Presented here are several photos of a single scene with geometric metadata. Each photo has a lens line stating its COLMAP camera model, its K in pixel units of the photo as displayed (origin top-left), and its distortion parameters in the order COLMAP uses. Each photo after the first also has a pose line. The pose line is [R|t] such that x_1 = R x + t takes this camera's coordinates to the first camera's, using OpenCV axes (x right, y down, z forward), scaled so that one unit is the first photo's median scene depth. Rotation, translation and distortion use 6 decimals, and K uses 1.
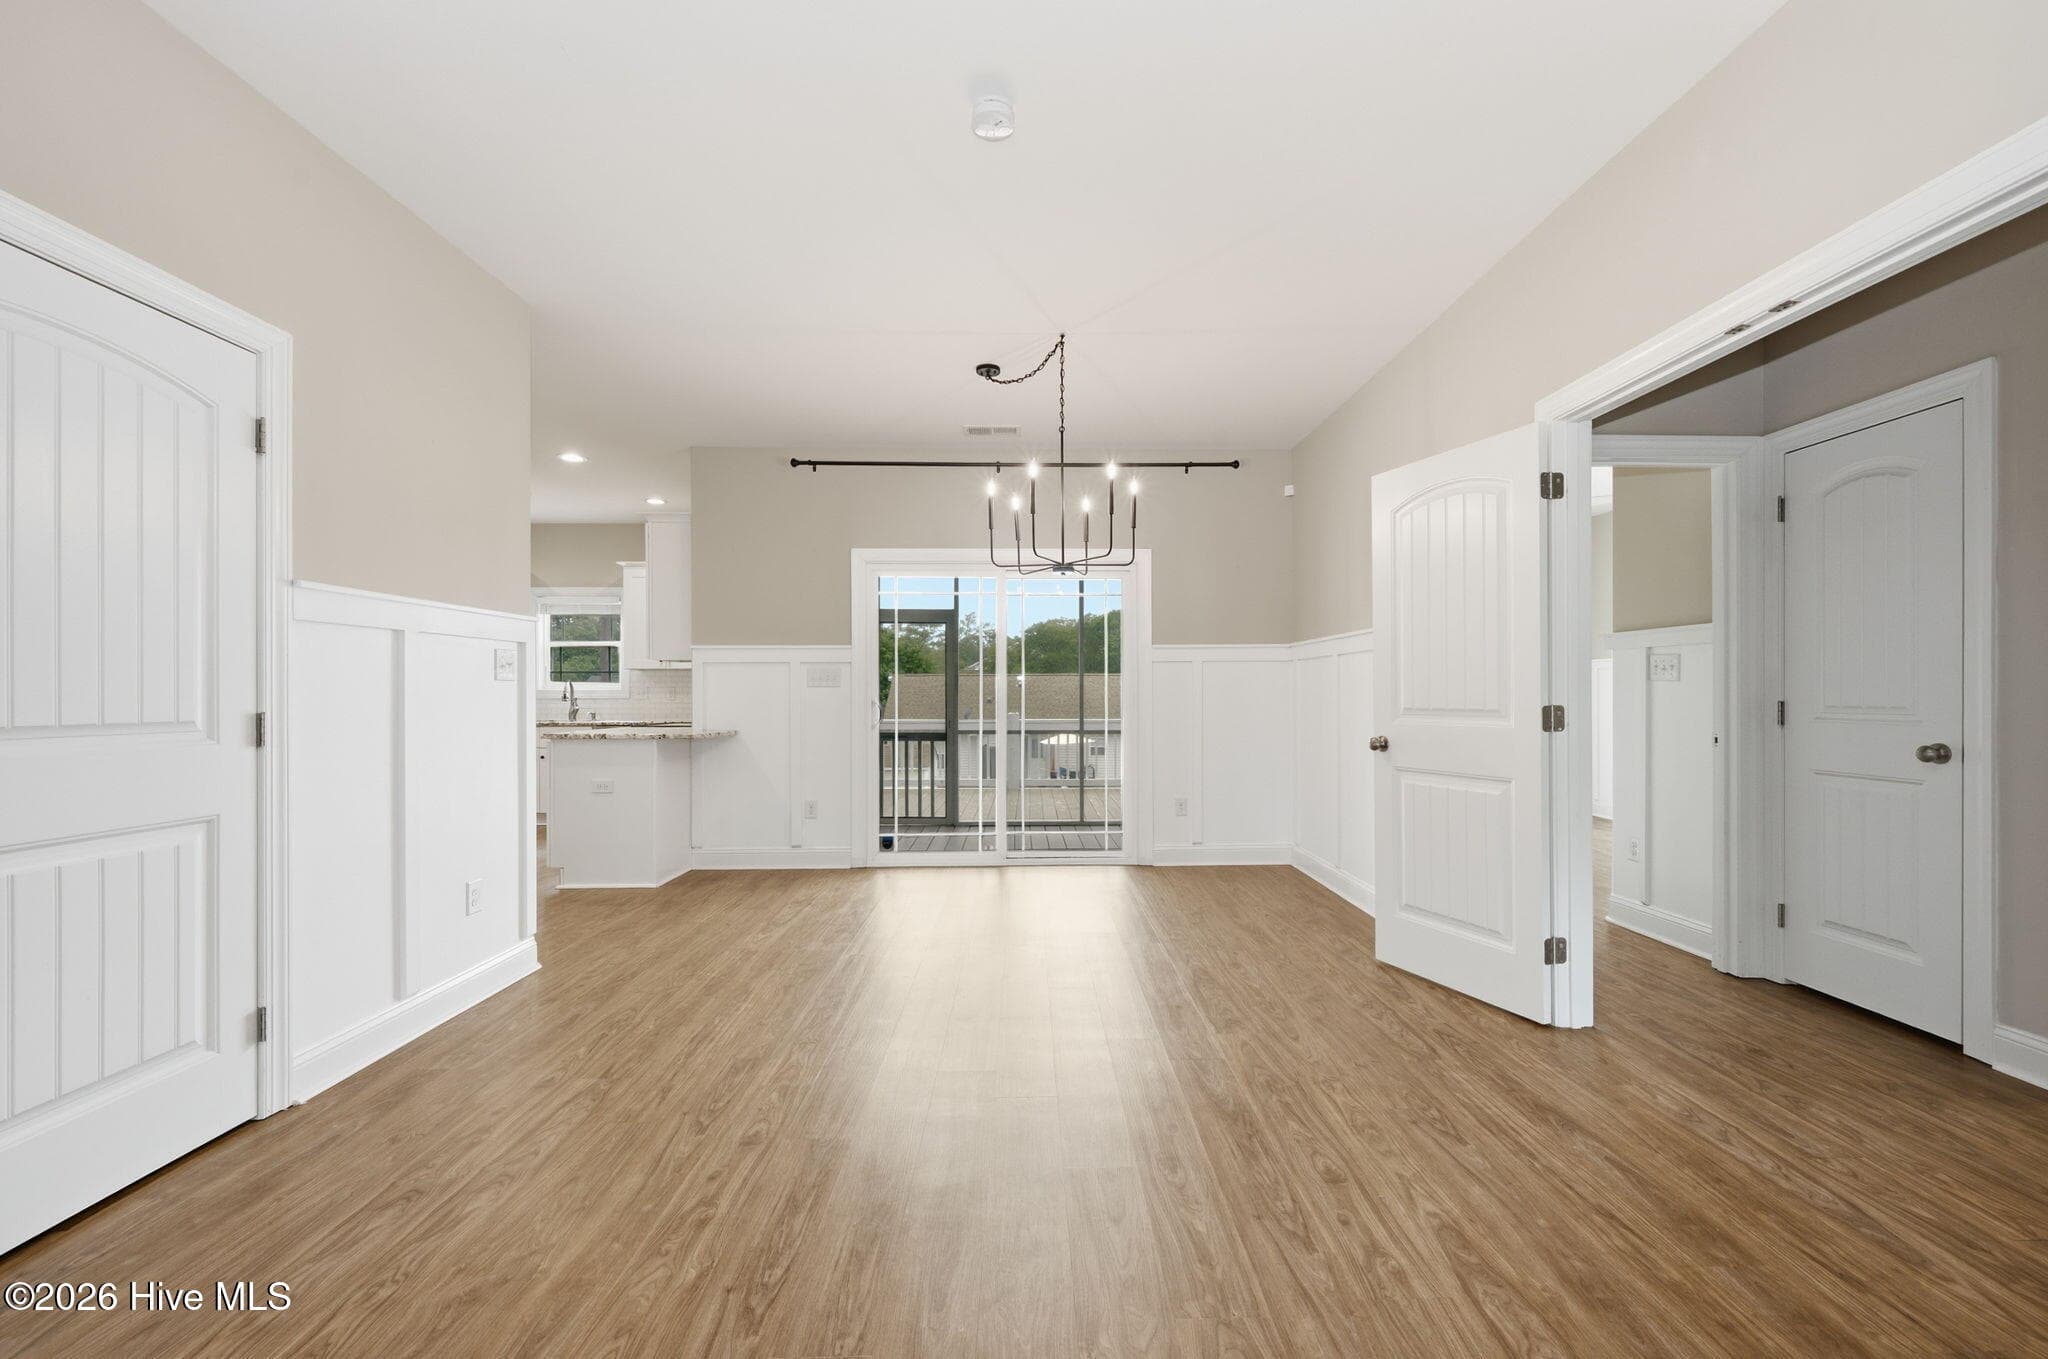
lens RADIAL K [[794.4, 0, 1028.0], [0, 794.4, 690.2], [0, 0, 1]] dist [0.000023, -0.000051]
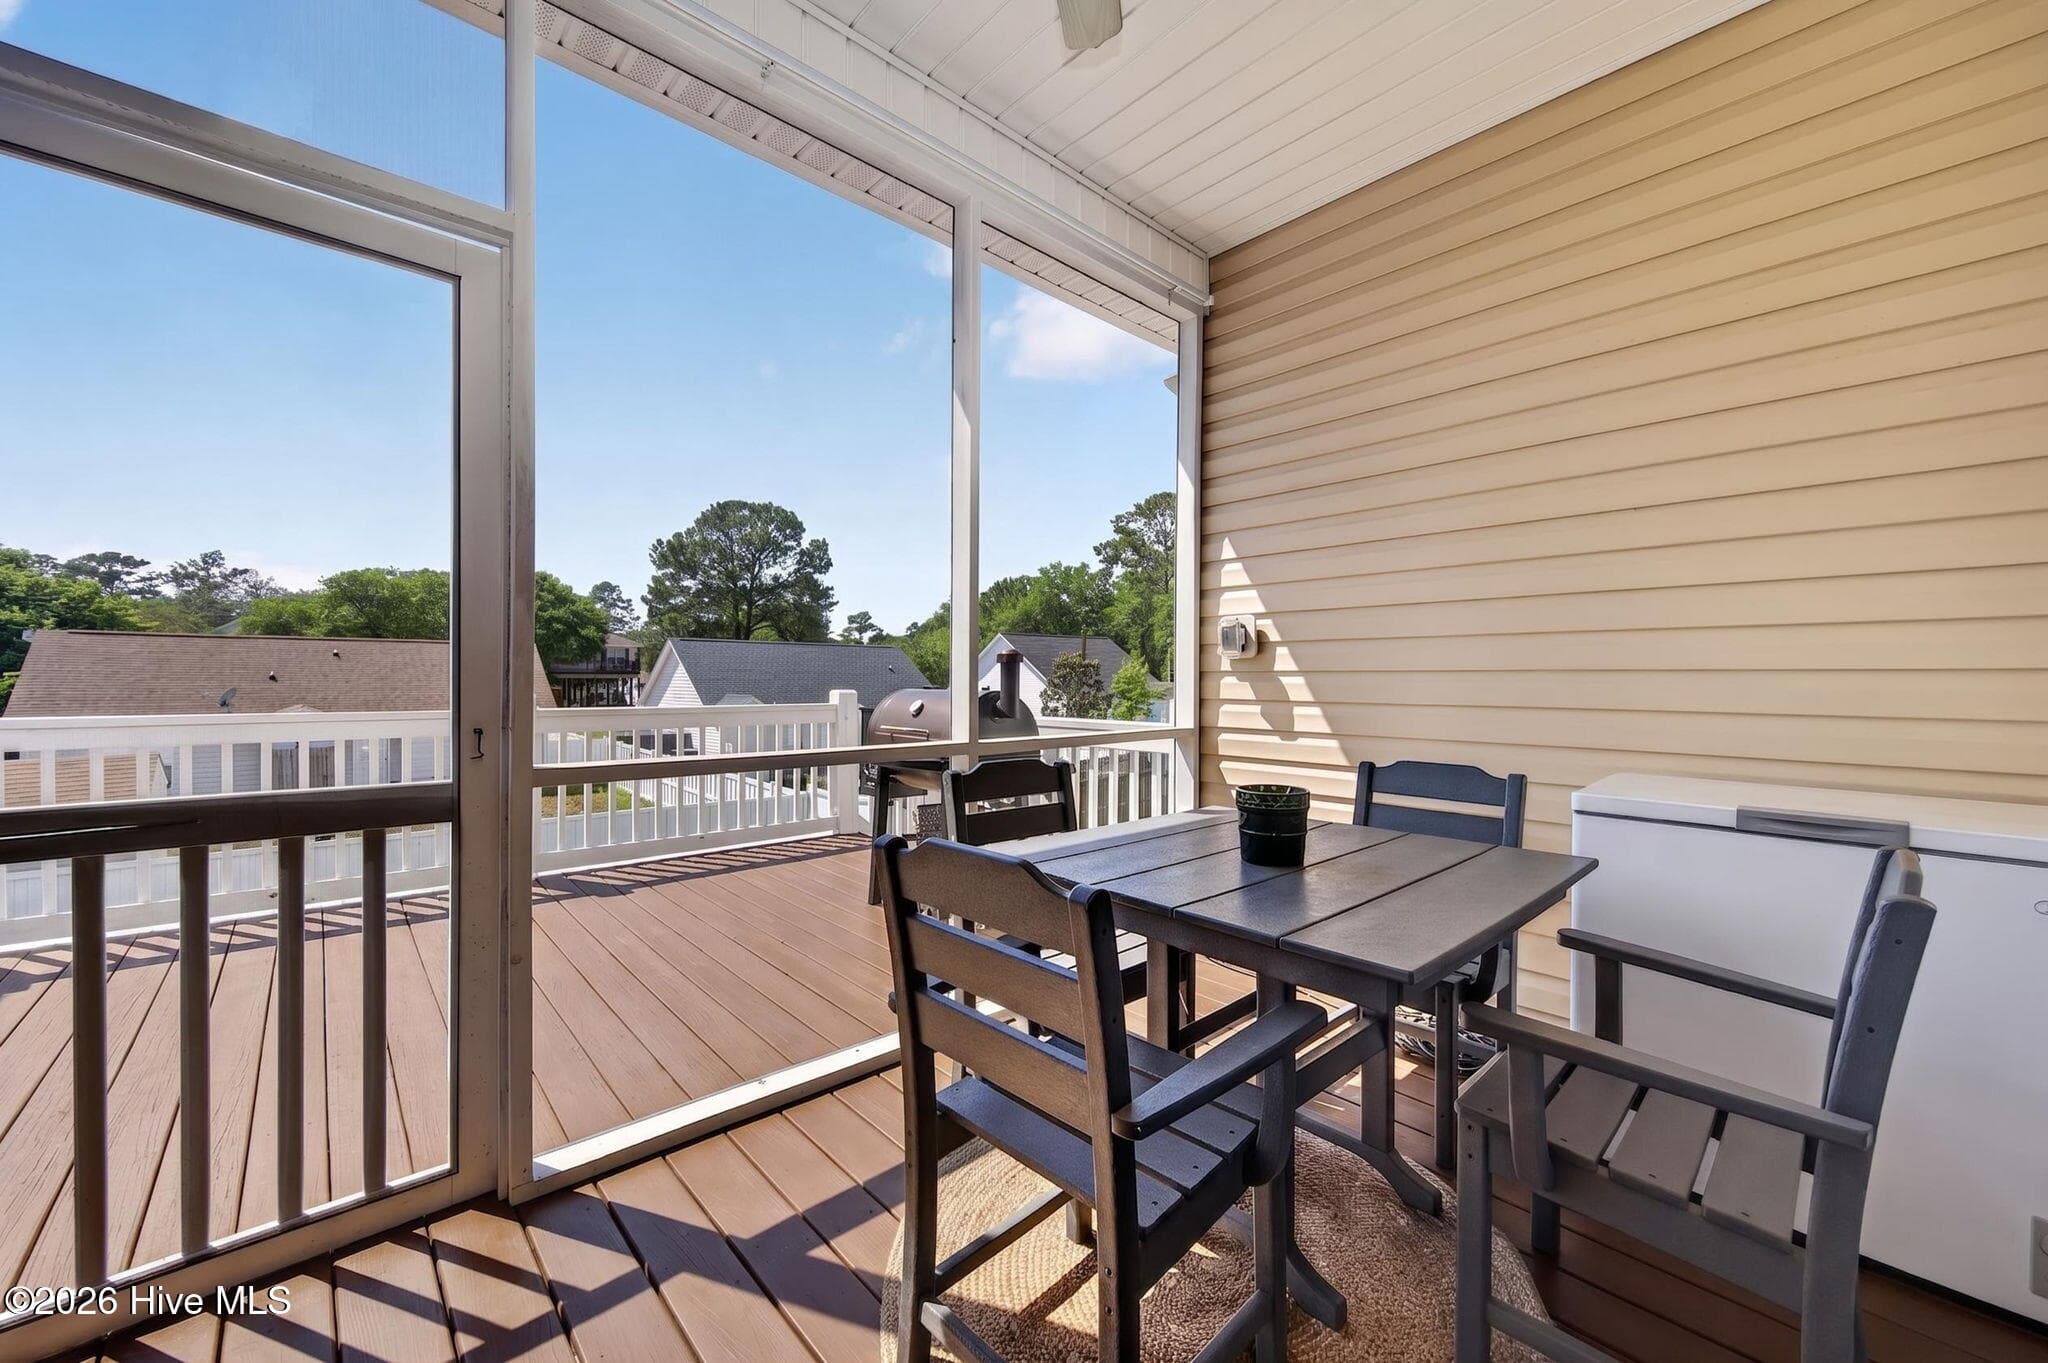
lens RADIAL K [[794.4, 0, 1028.0], [0, 794.4, 692.2], [0, 0, 1]] dist [0.000023, -0.000051]
pose [[0.740878, -0.011232, 0.671546, -0.132776], [-0.008159, 0.999636, 0.025721, 0.021840], [-0.671591, -0.024535, 0.740516, 0.740823]]
